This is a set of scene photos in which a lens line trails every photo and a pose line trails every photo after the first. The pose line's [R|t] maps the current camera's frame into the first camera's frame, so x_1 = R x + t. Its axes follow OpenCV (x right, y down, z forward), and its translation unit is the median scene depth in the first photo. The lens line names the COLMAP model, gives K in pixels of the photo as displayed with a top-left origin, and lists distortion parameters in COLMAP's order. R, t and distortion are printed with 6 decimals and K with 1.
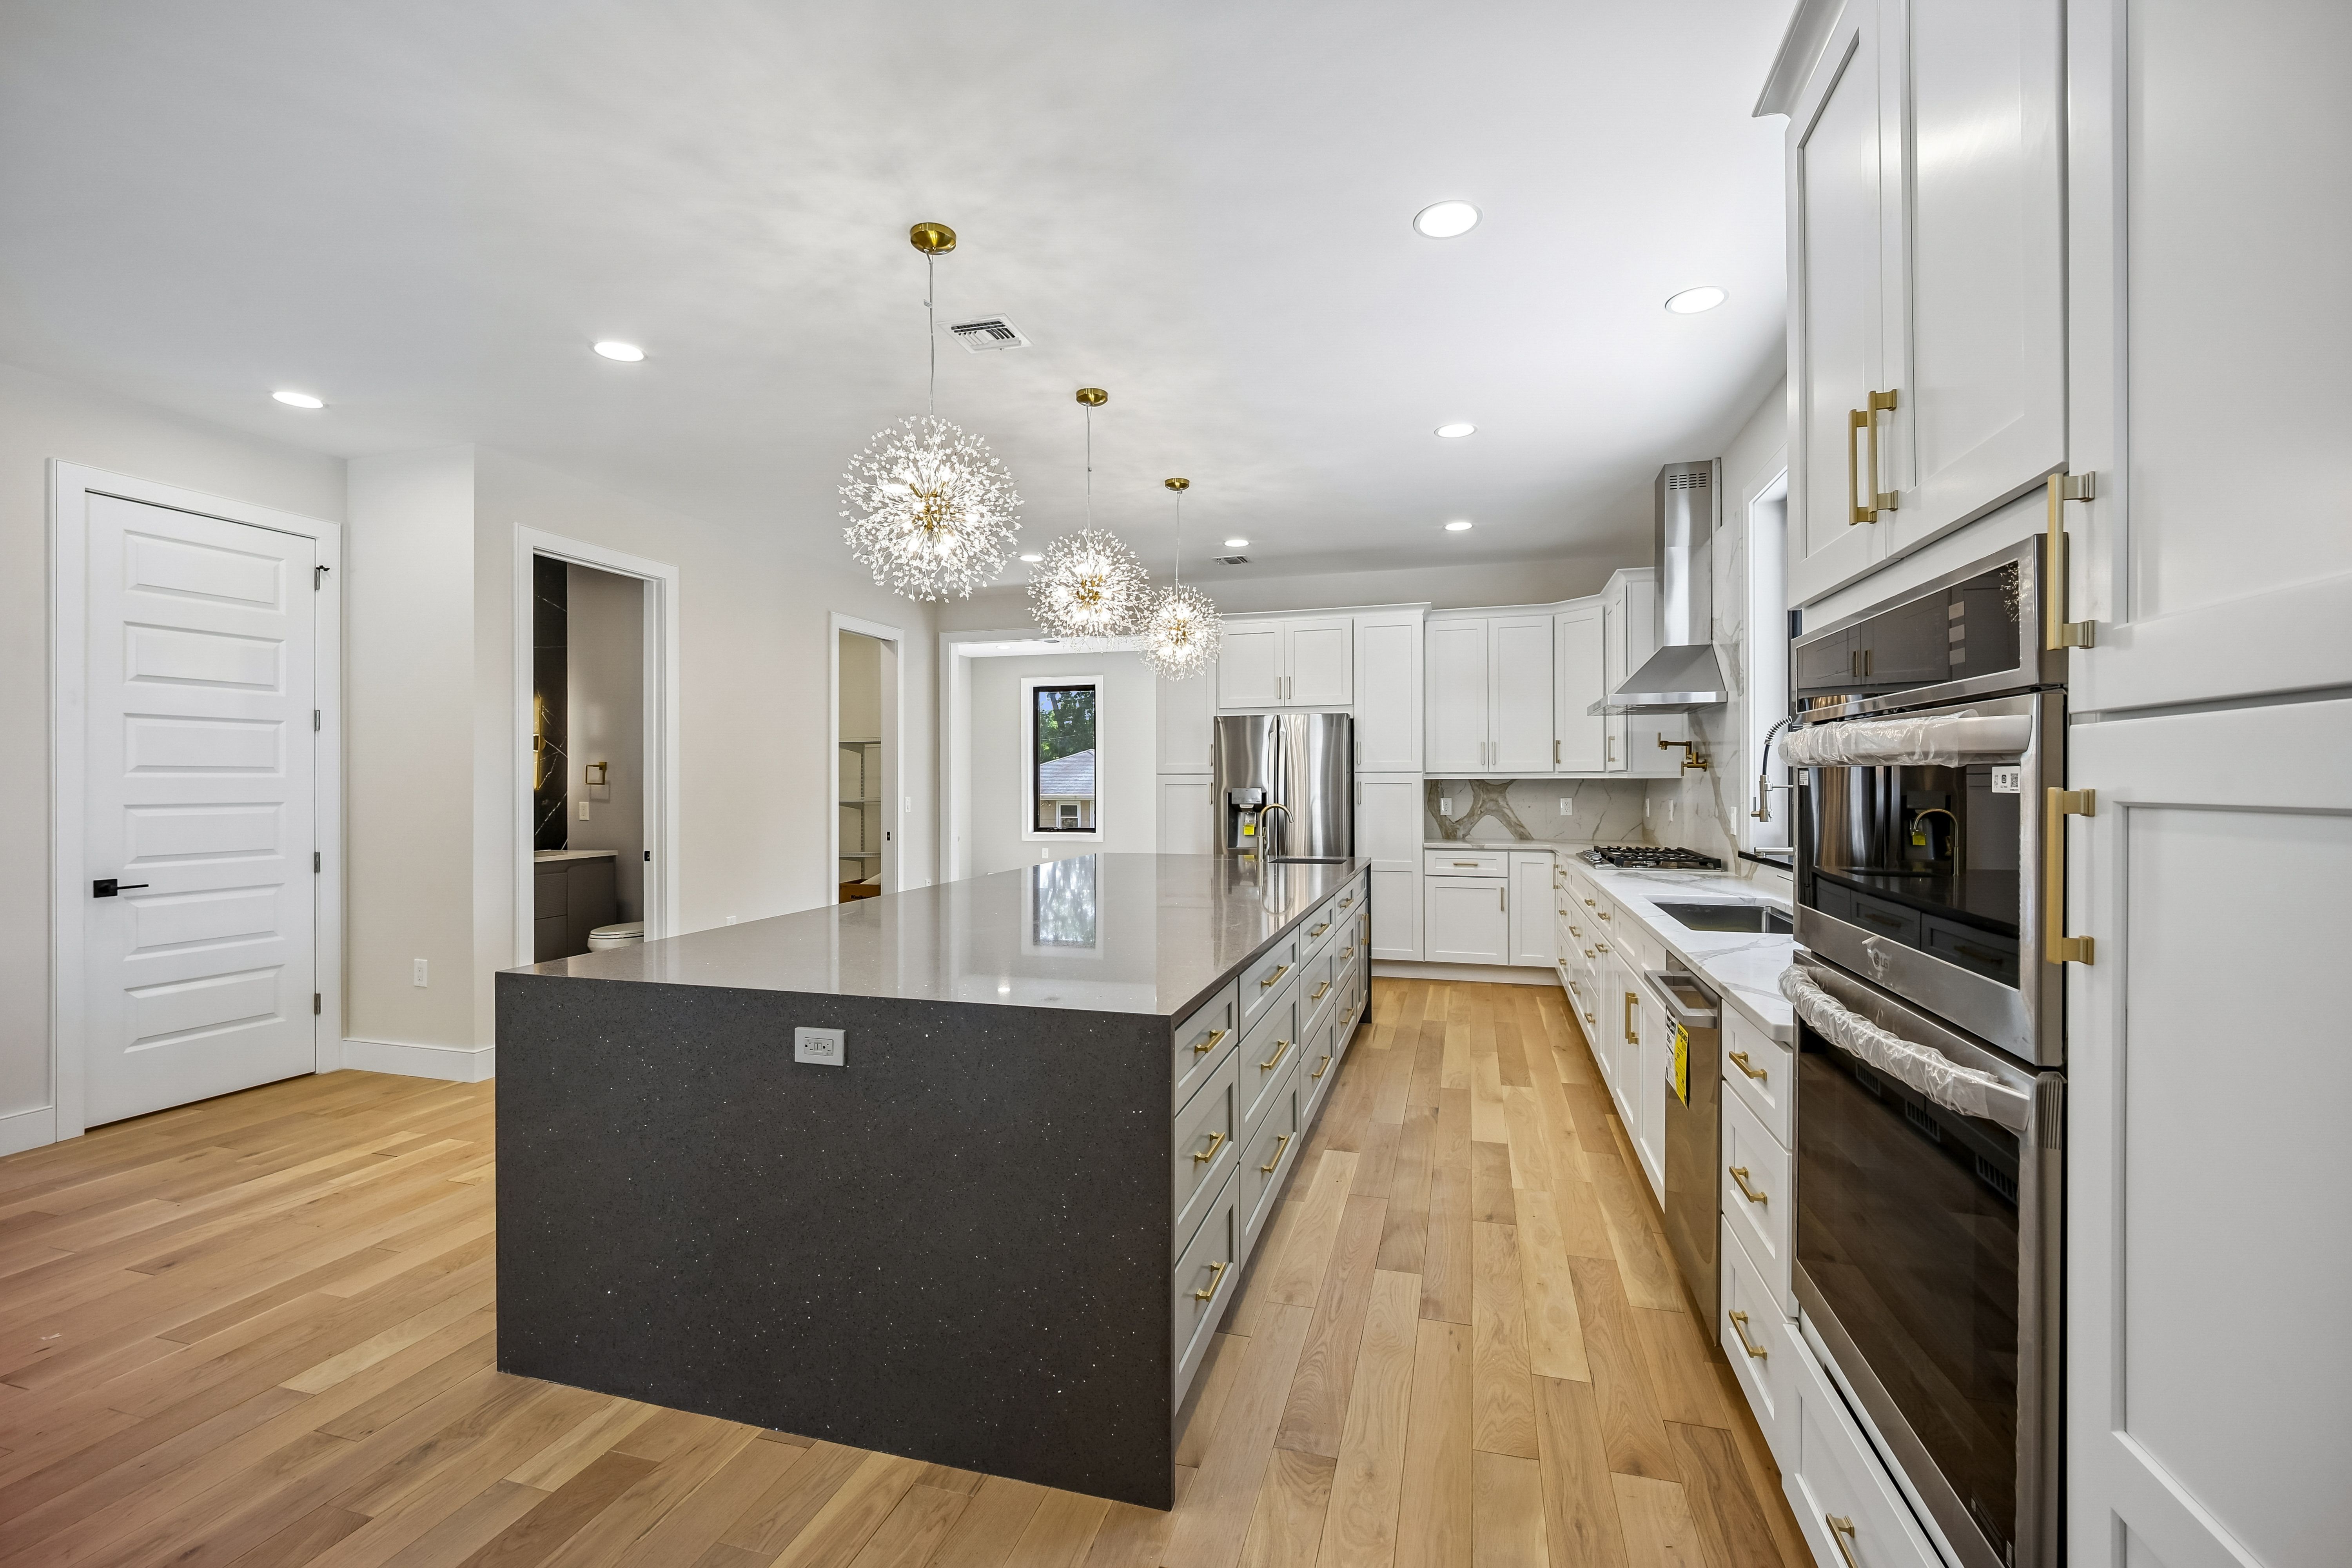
lens RADIAL K [[999.6, 0, 1181.3], [0, 999.6, 784.6], [0, 0, 1]] dist [-0.002285, -0.000626]
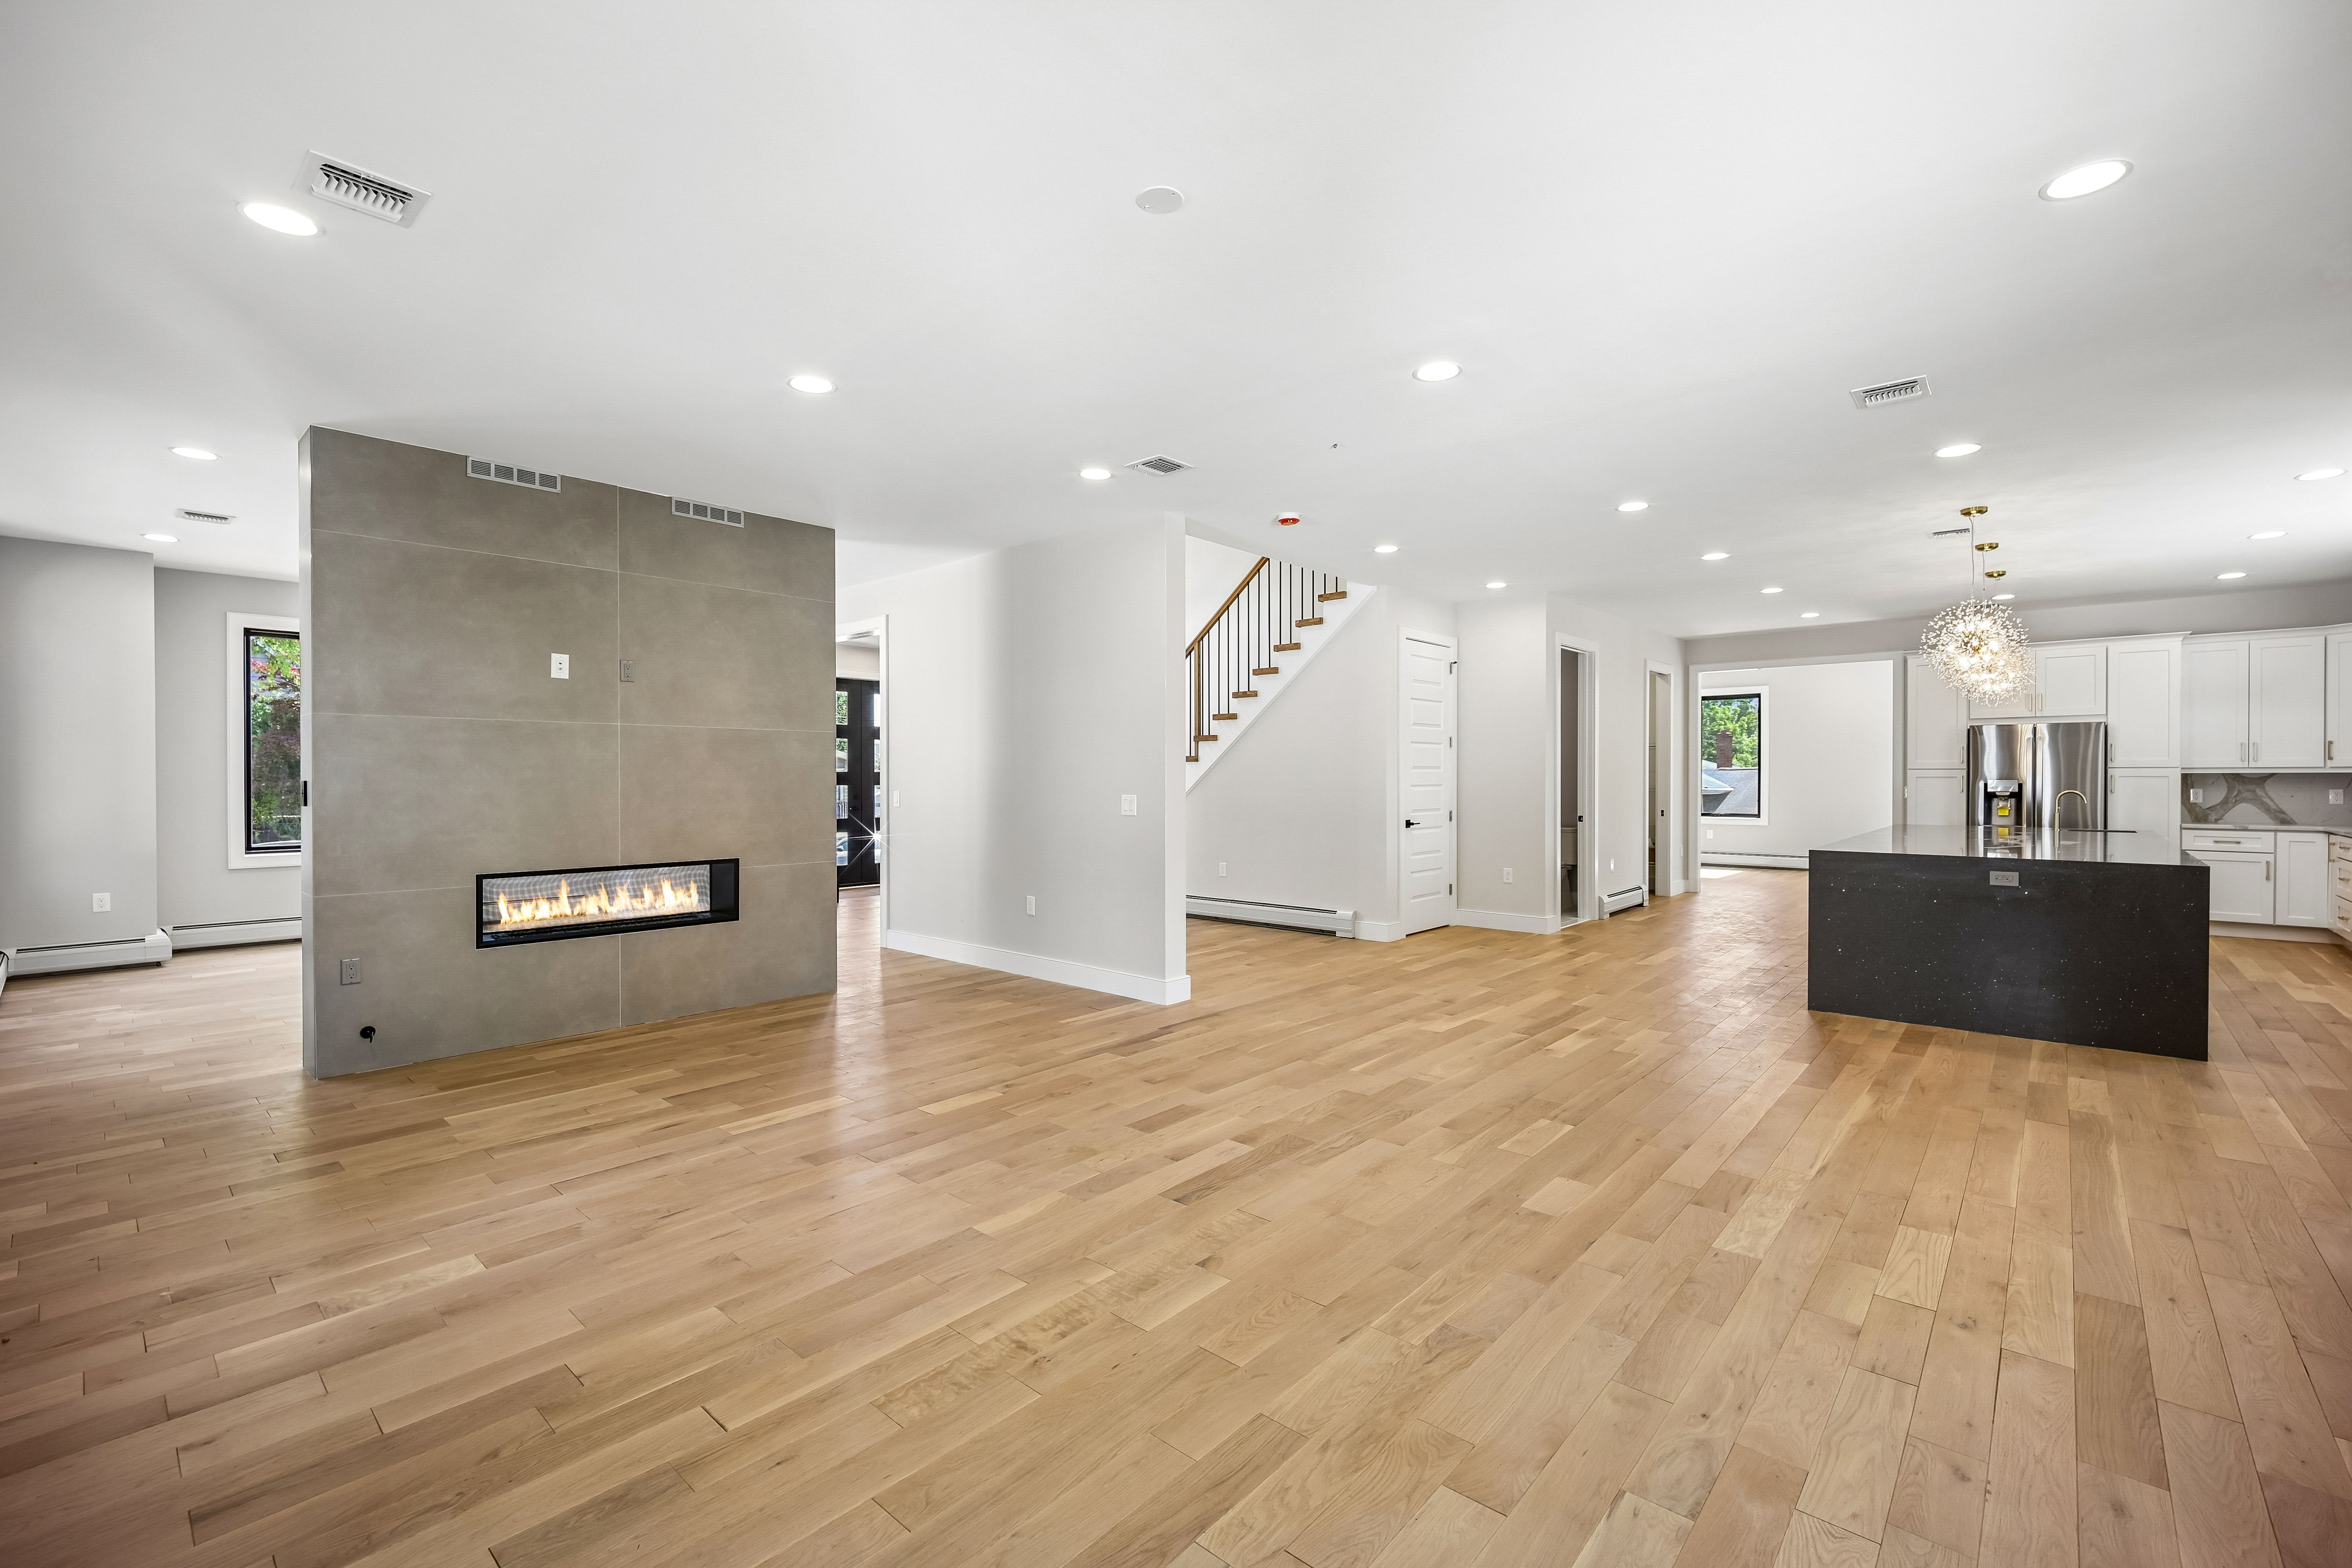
lens RADIAL K [[999.6, 0, 1186.1], [0, 999.6, 788.6], [0, 0, 1]] dist [-0.002285, -0.000626]
pose [[0.905298, 0.007719, -0.424707, -0.368467], [-0.002905, 0.999924, 0.011983, 0.002732], [0.424767, -0.009615, 0.905252, -0.684586]]
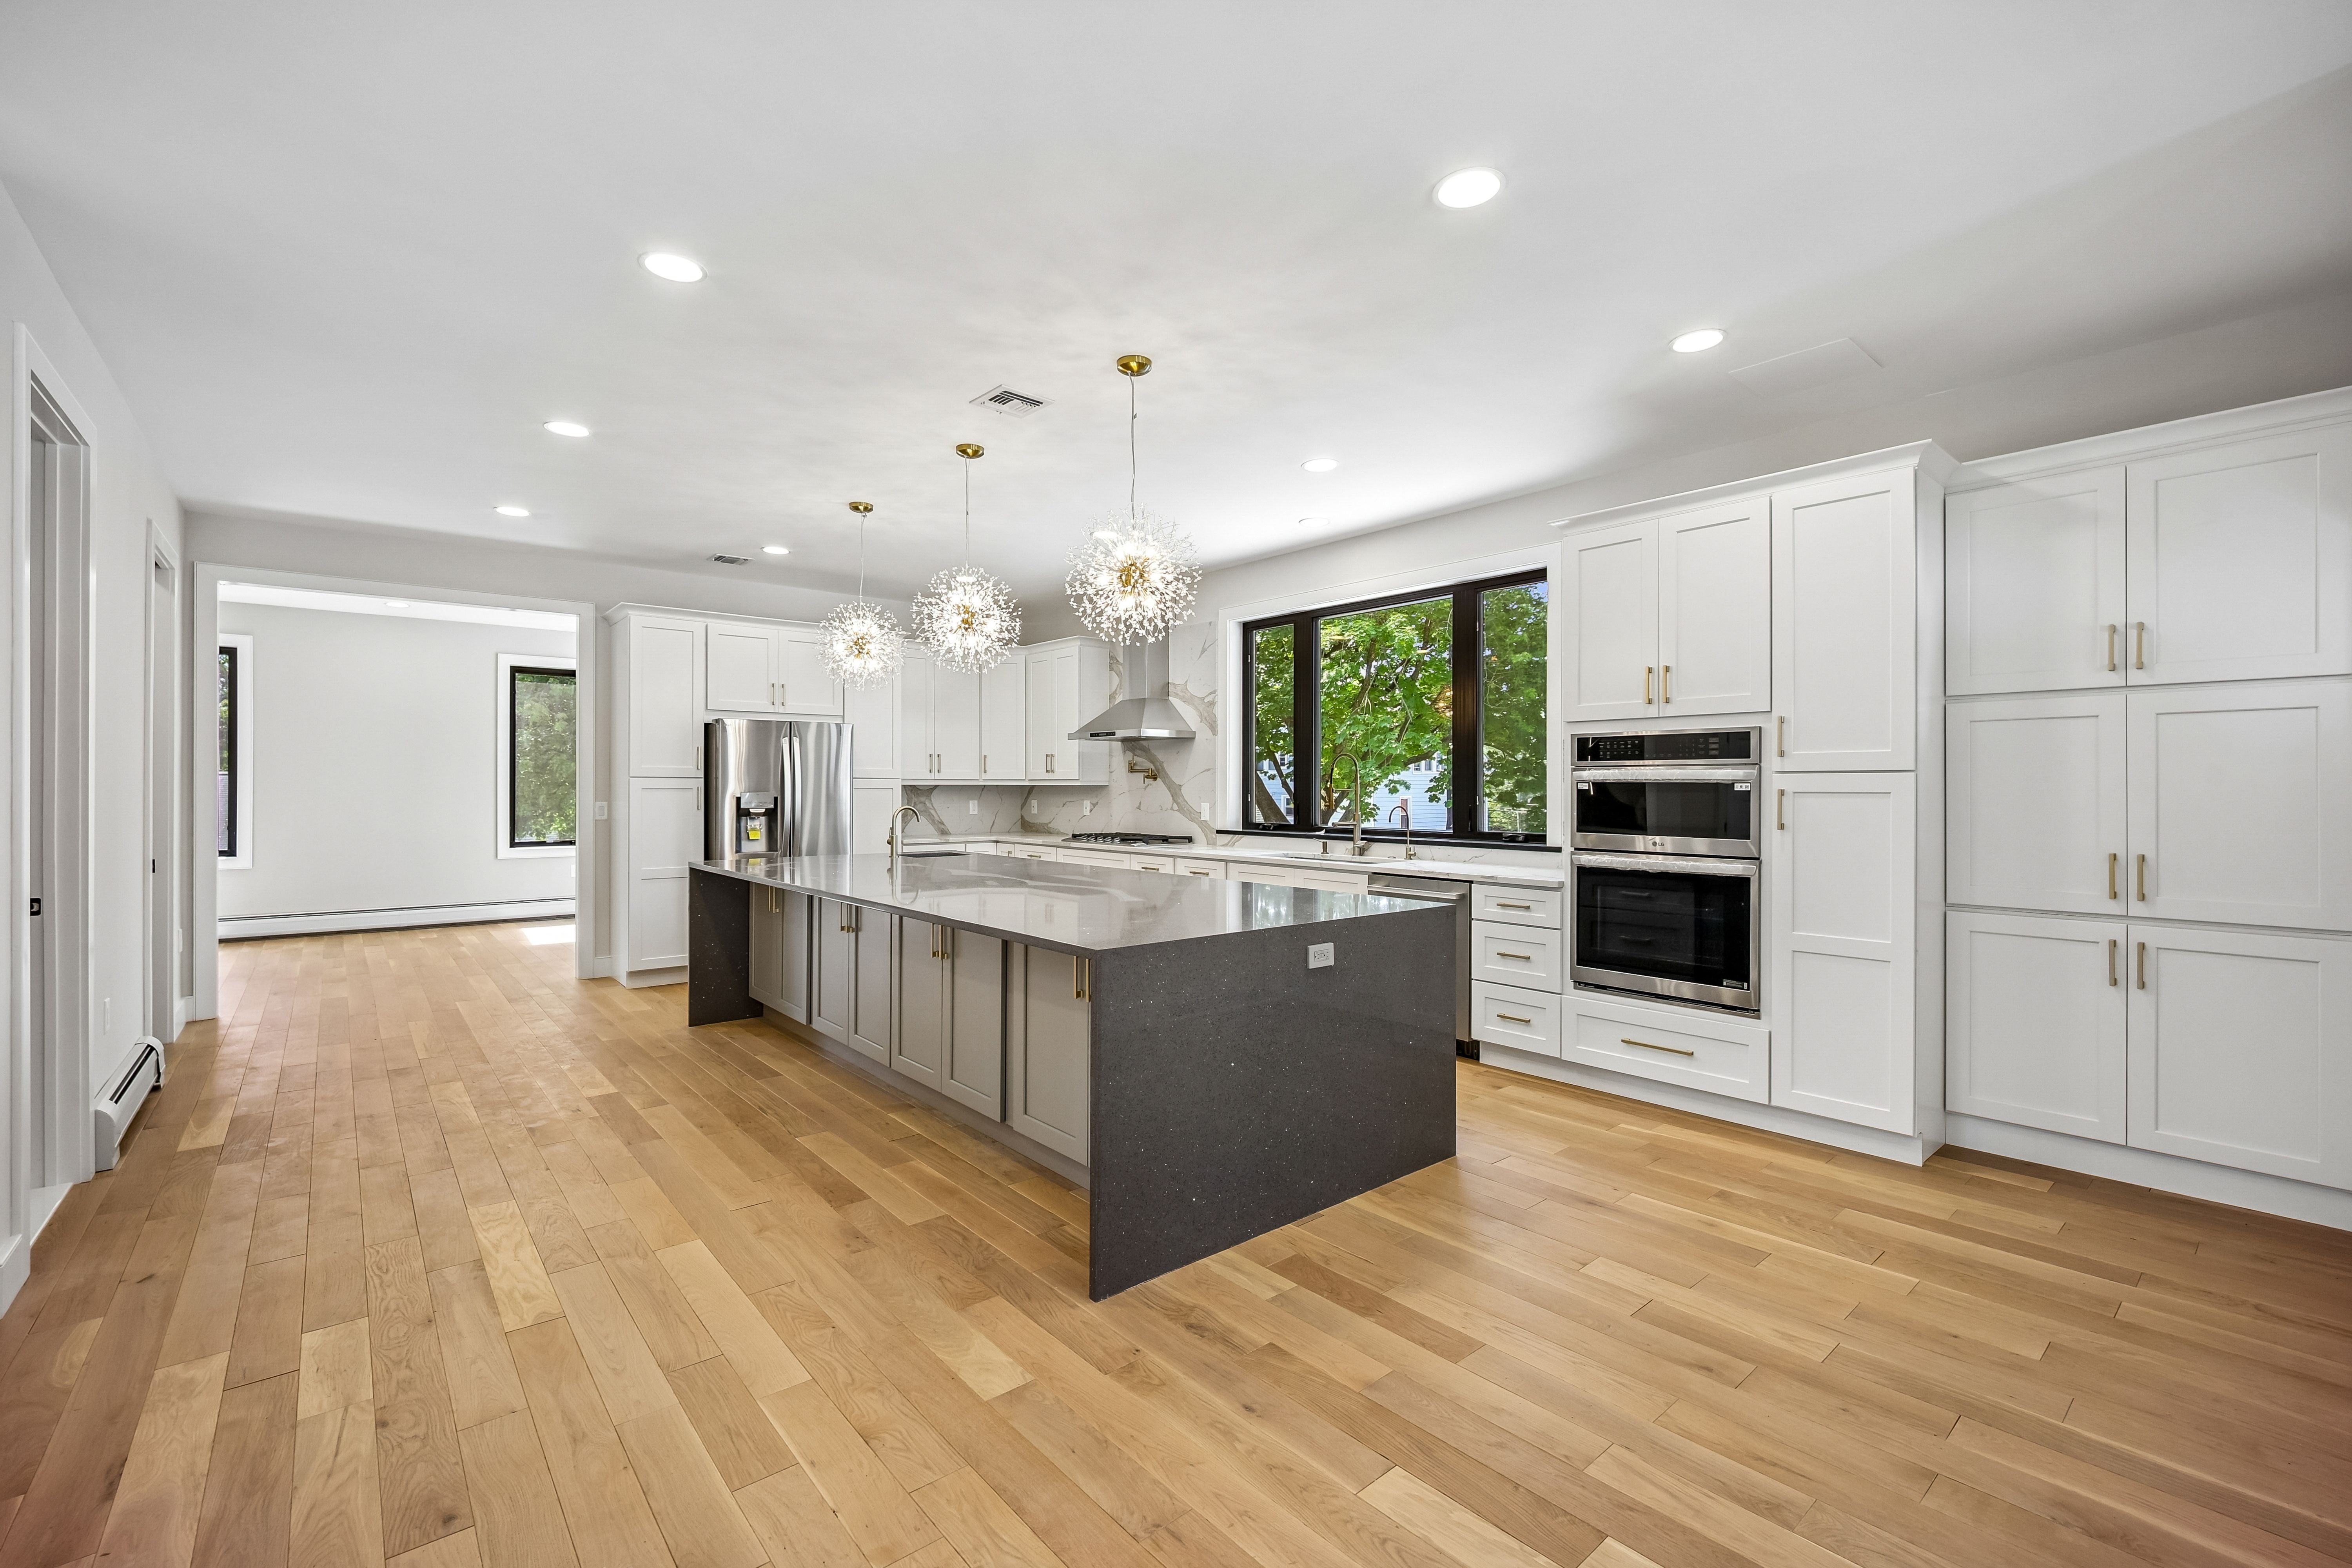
lens RADIAL K [[999.6, 0, 1166.4], [0, 999.6, 784.5], [0, 0, 1]] dist [-0.002285, -0.000626]
pose [[0.555342, 0.006262, 0.831599, -0.565054], [-0.000514, 0.999974, -0.007187, 0.002776], [-0.831622, 0.003564, 0.555331, 0.107513]]
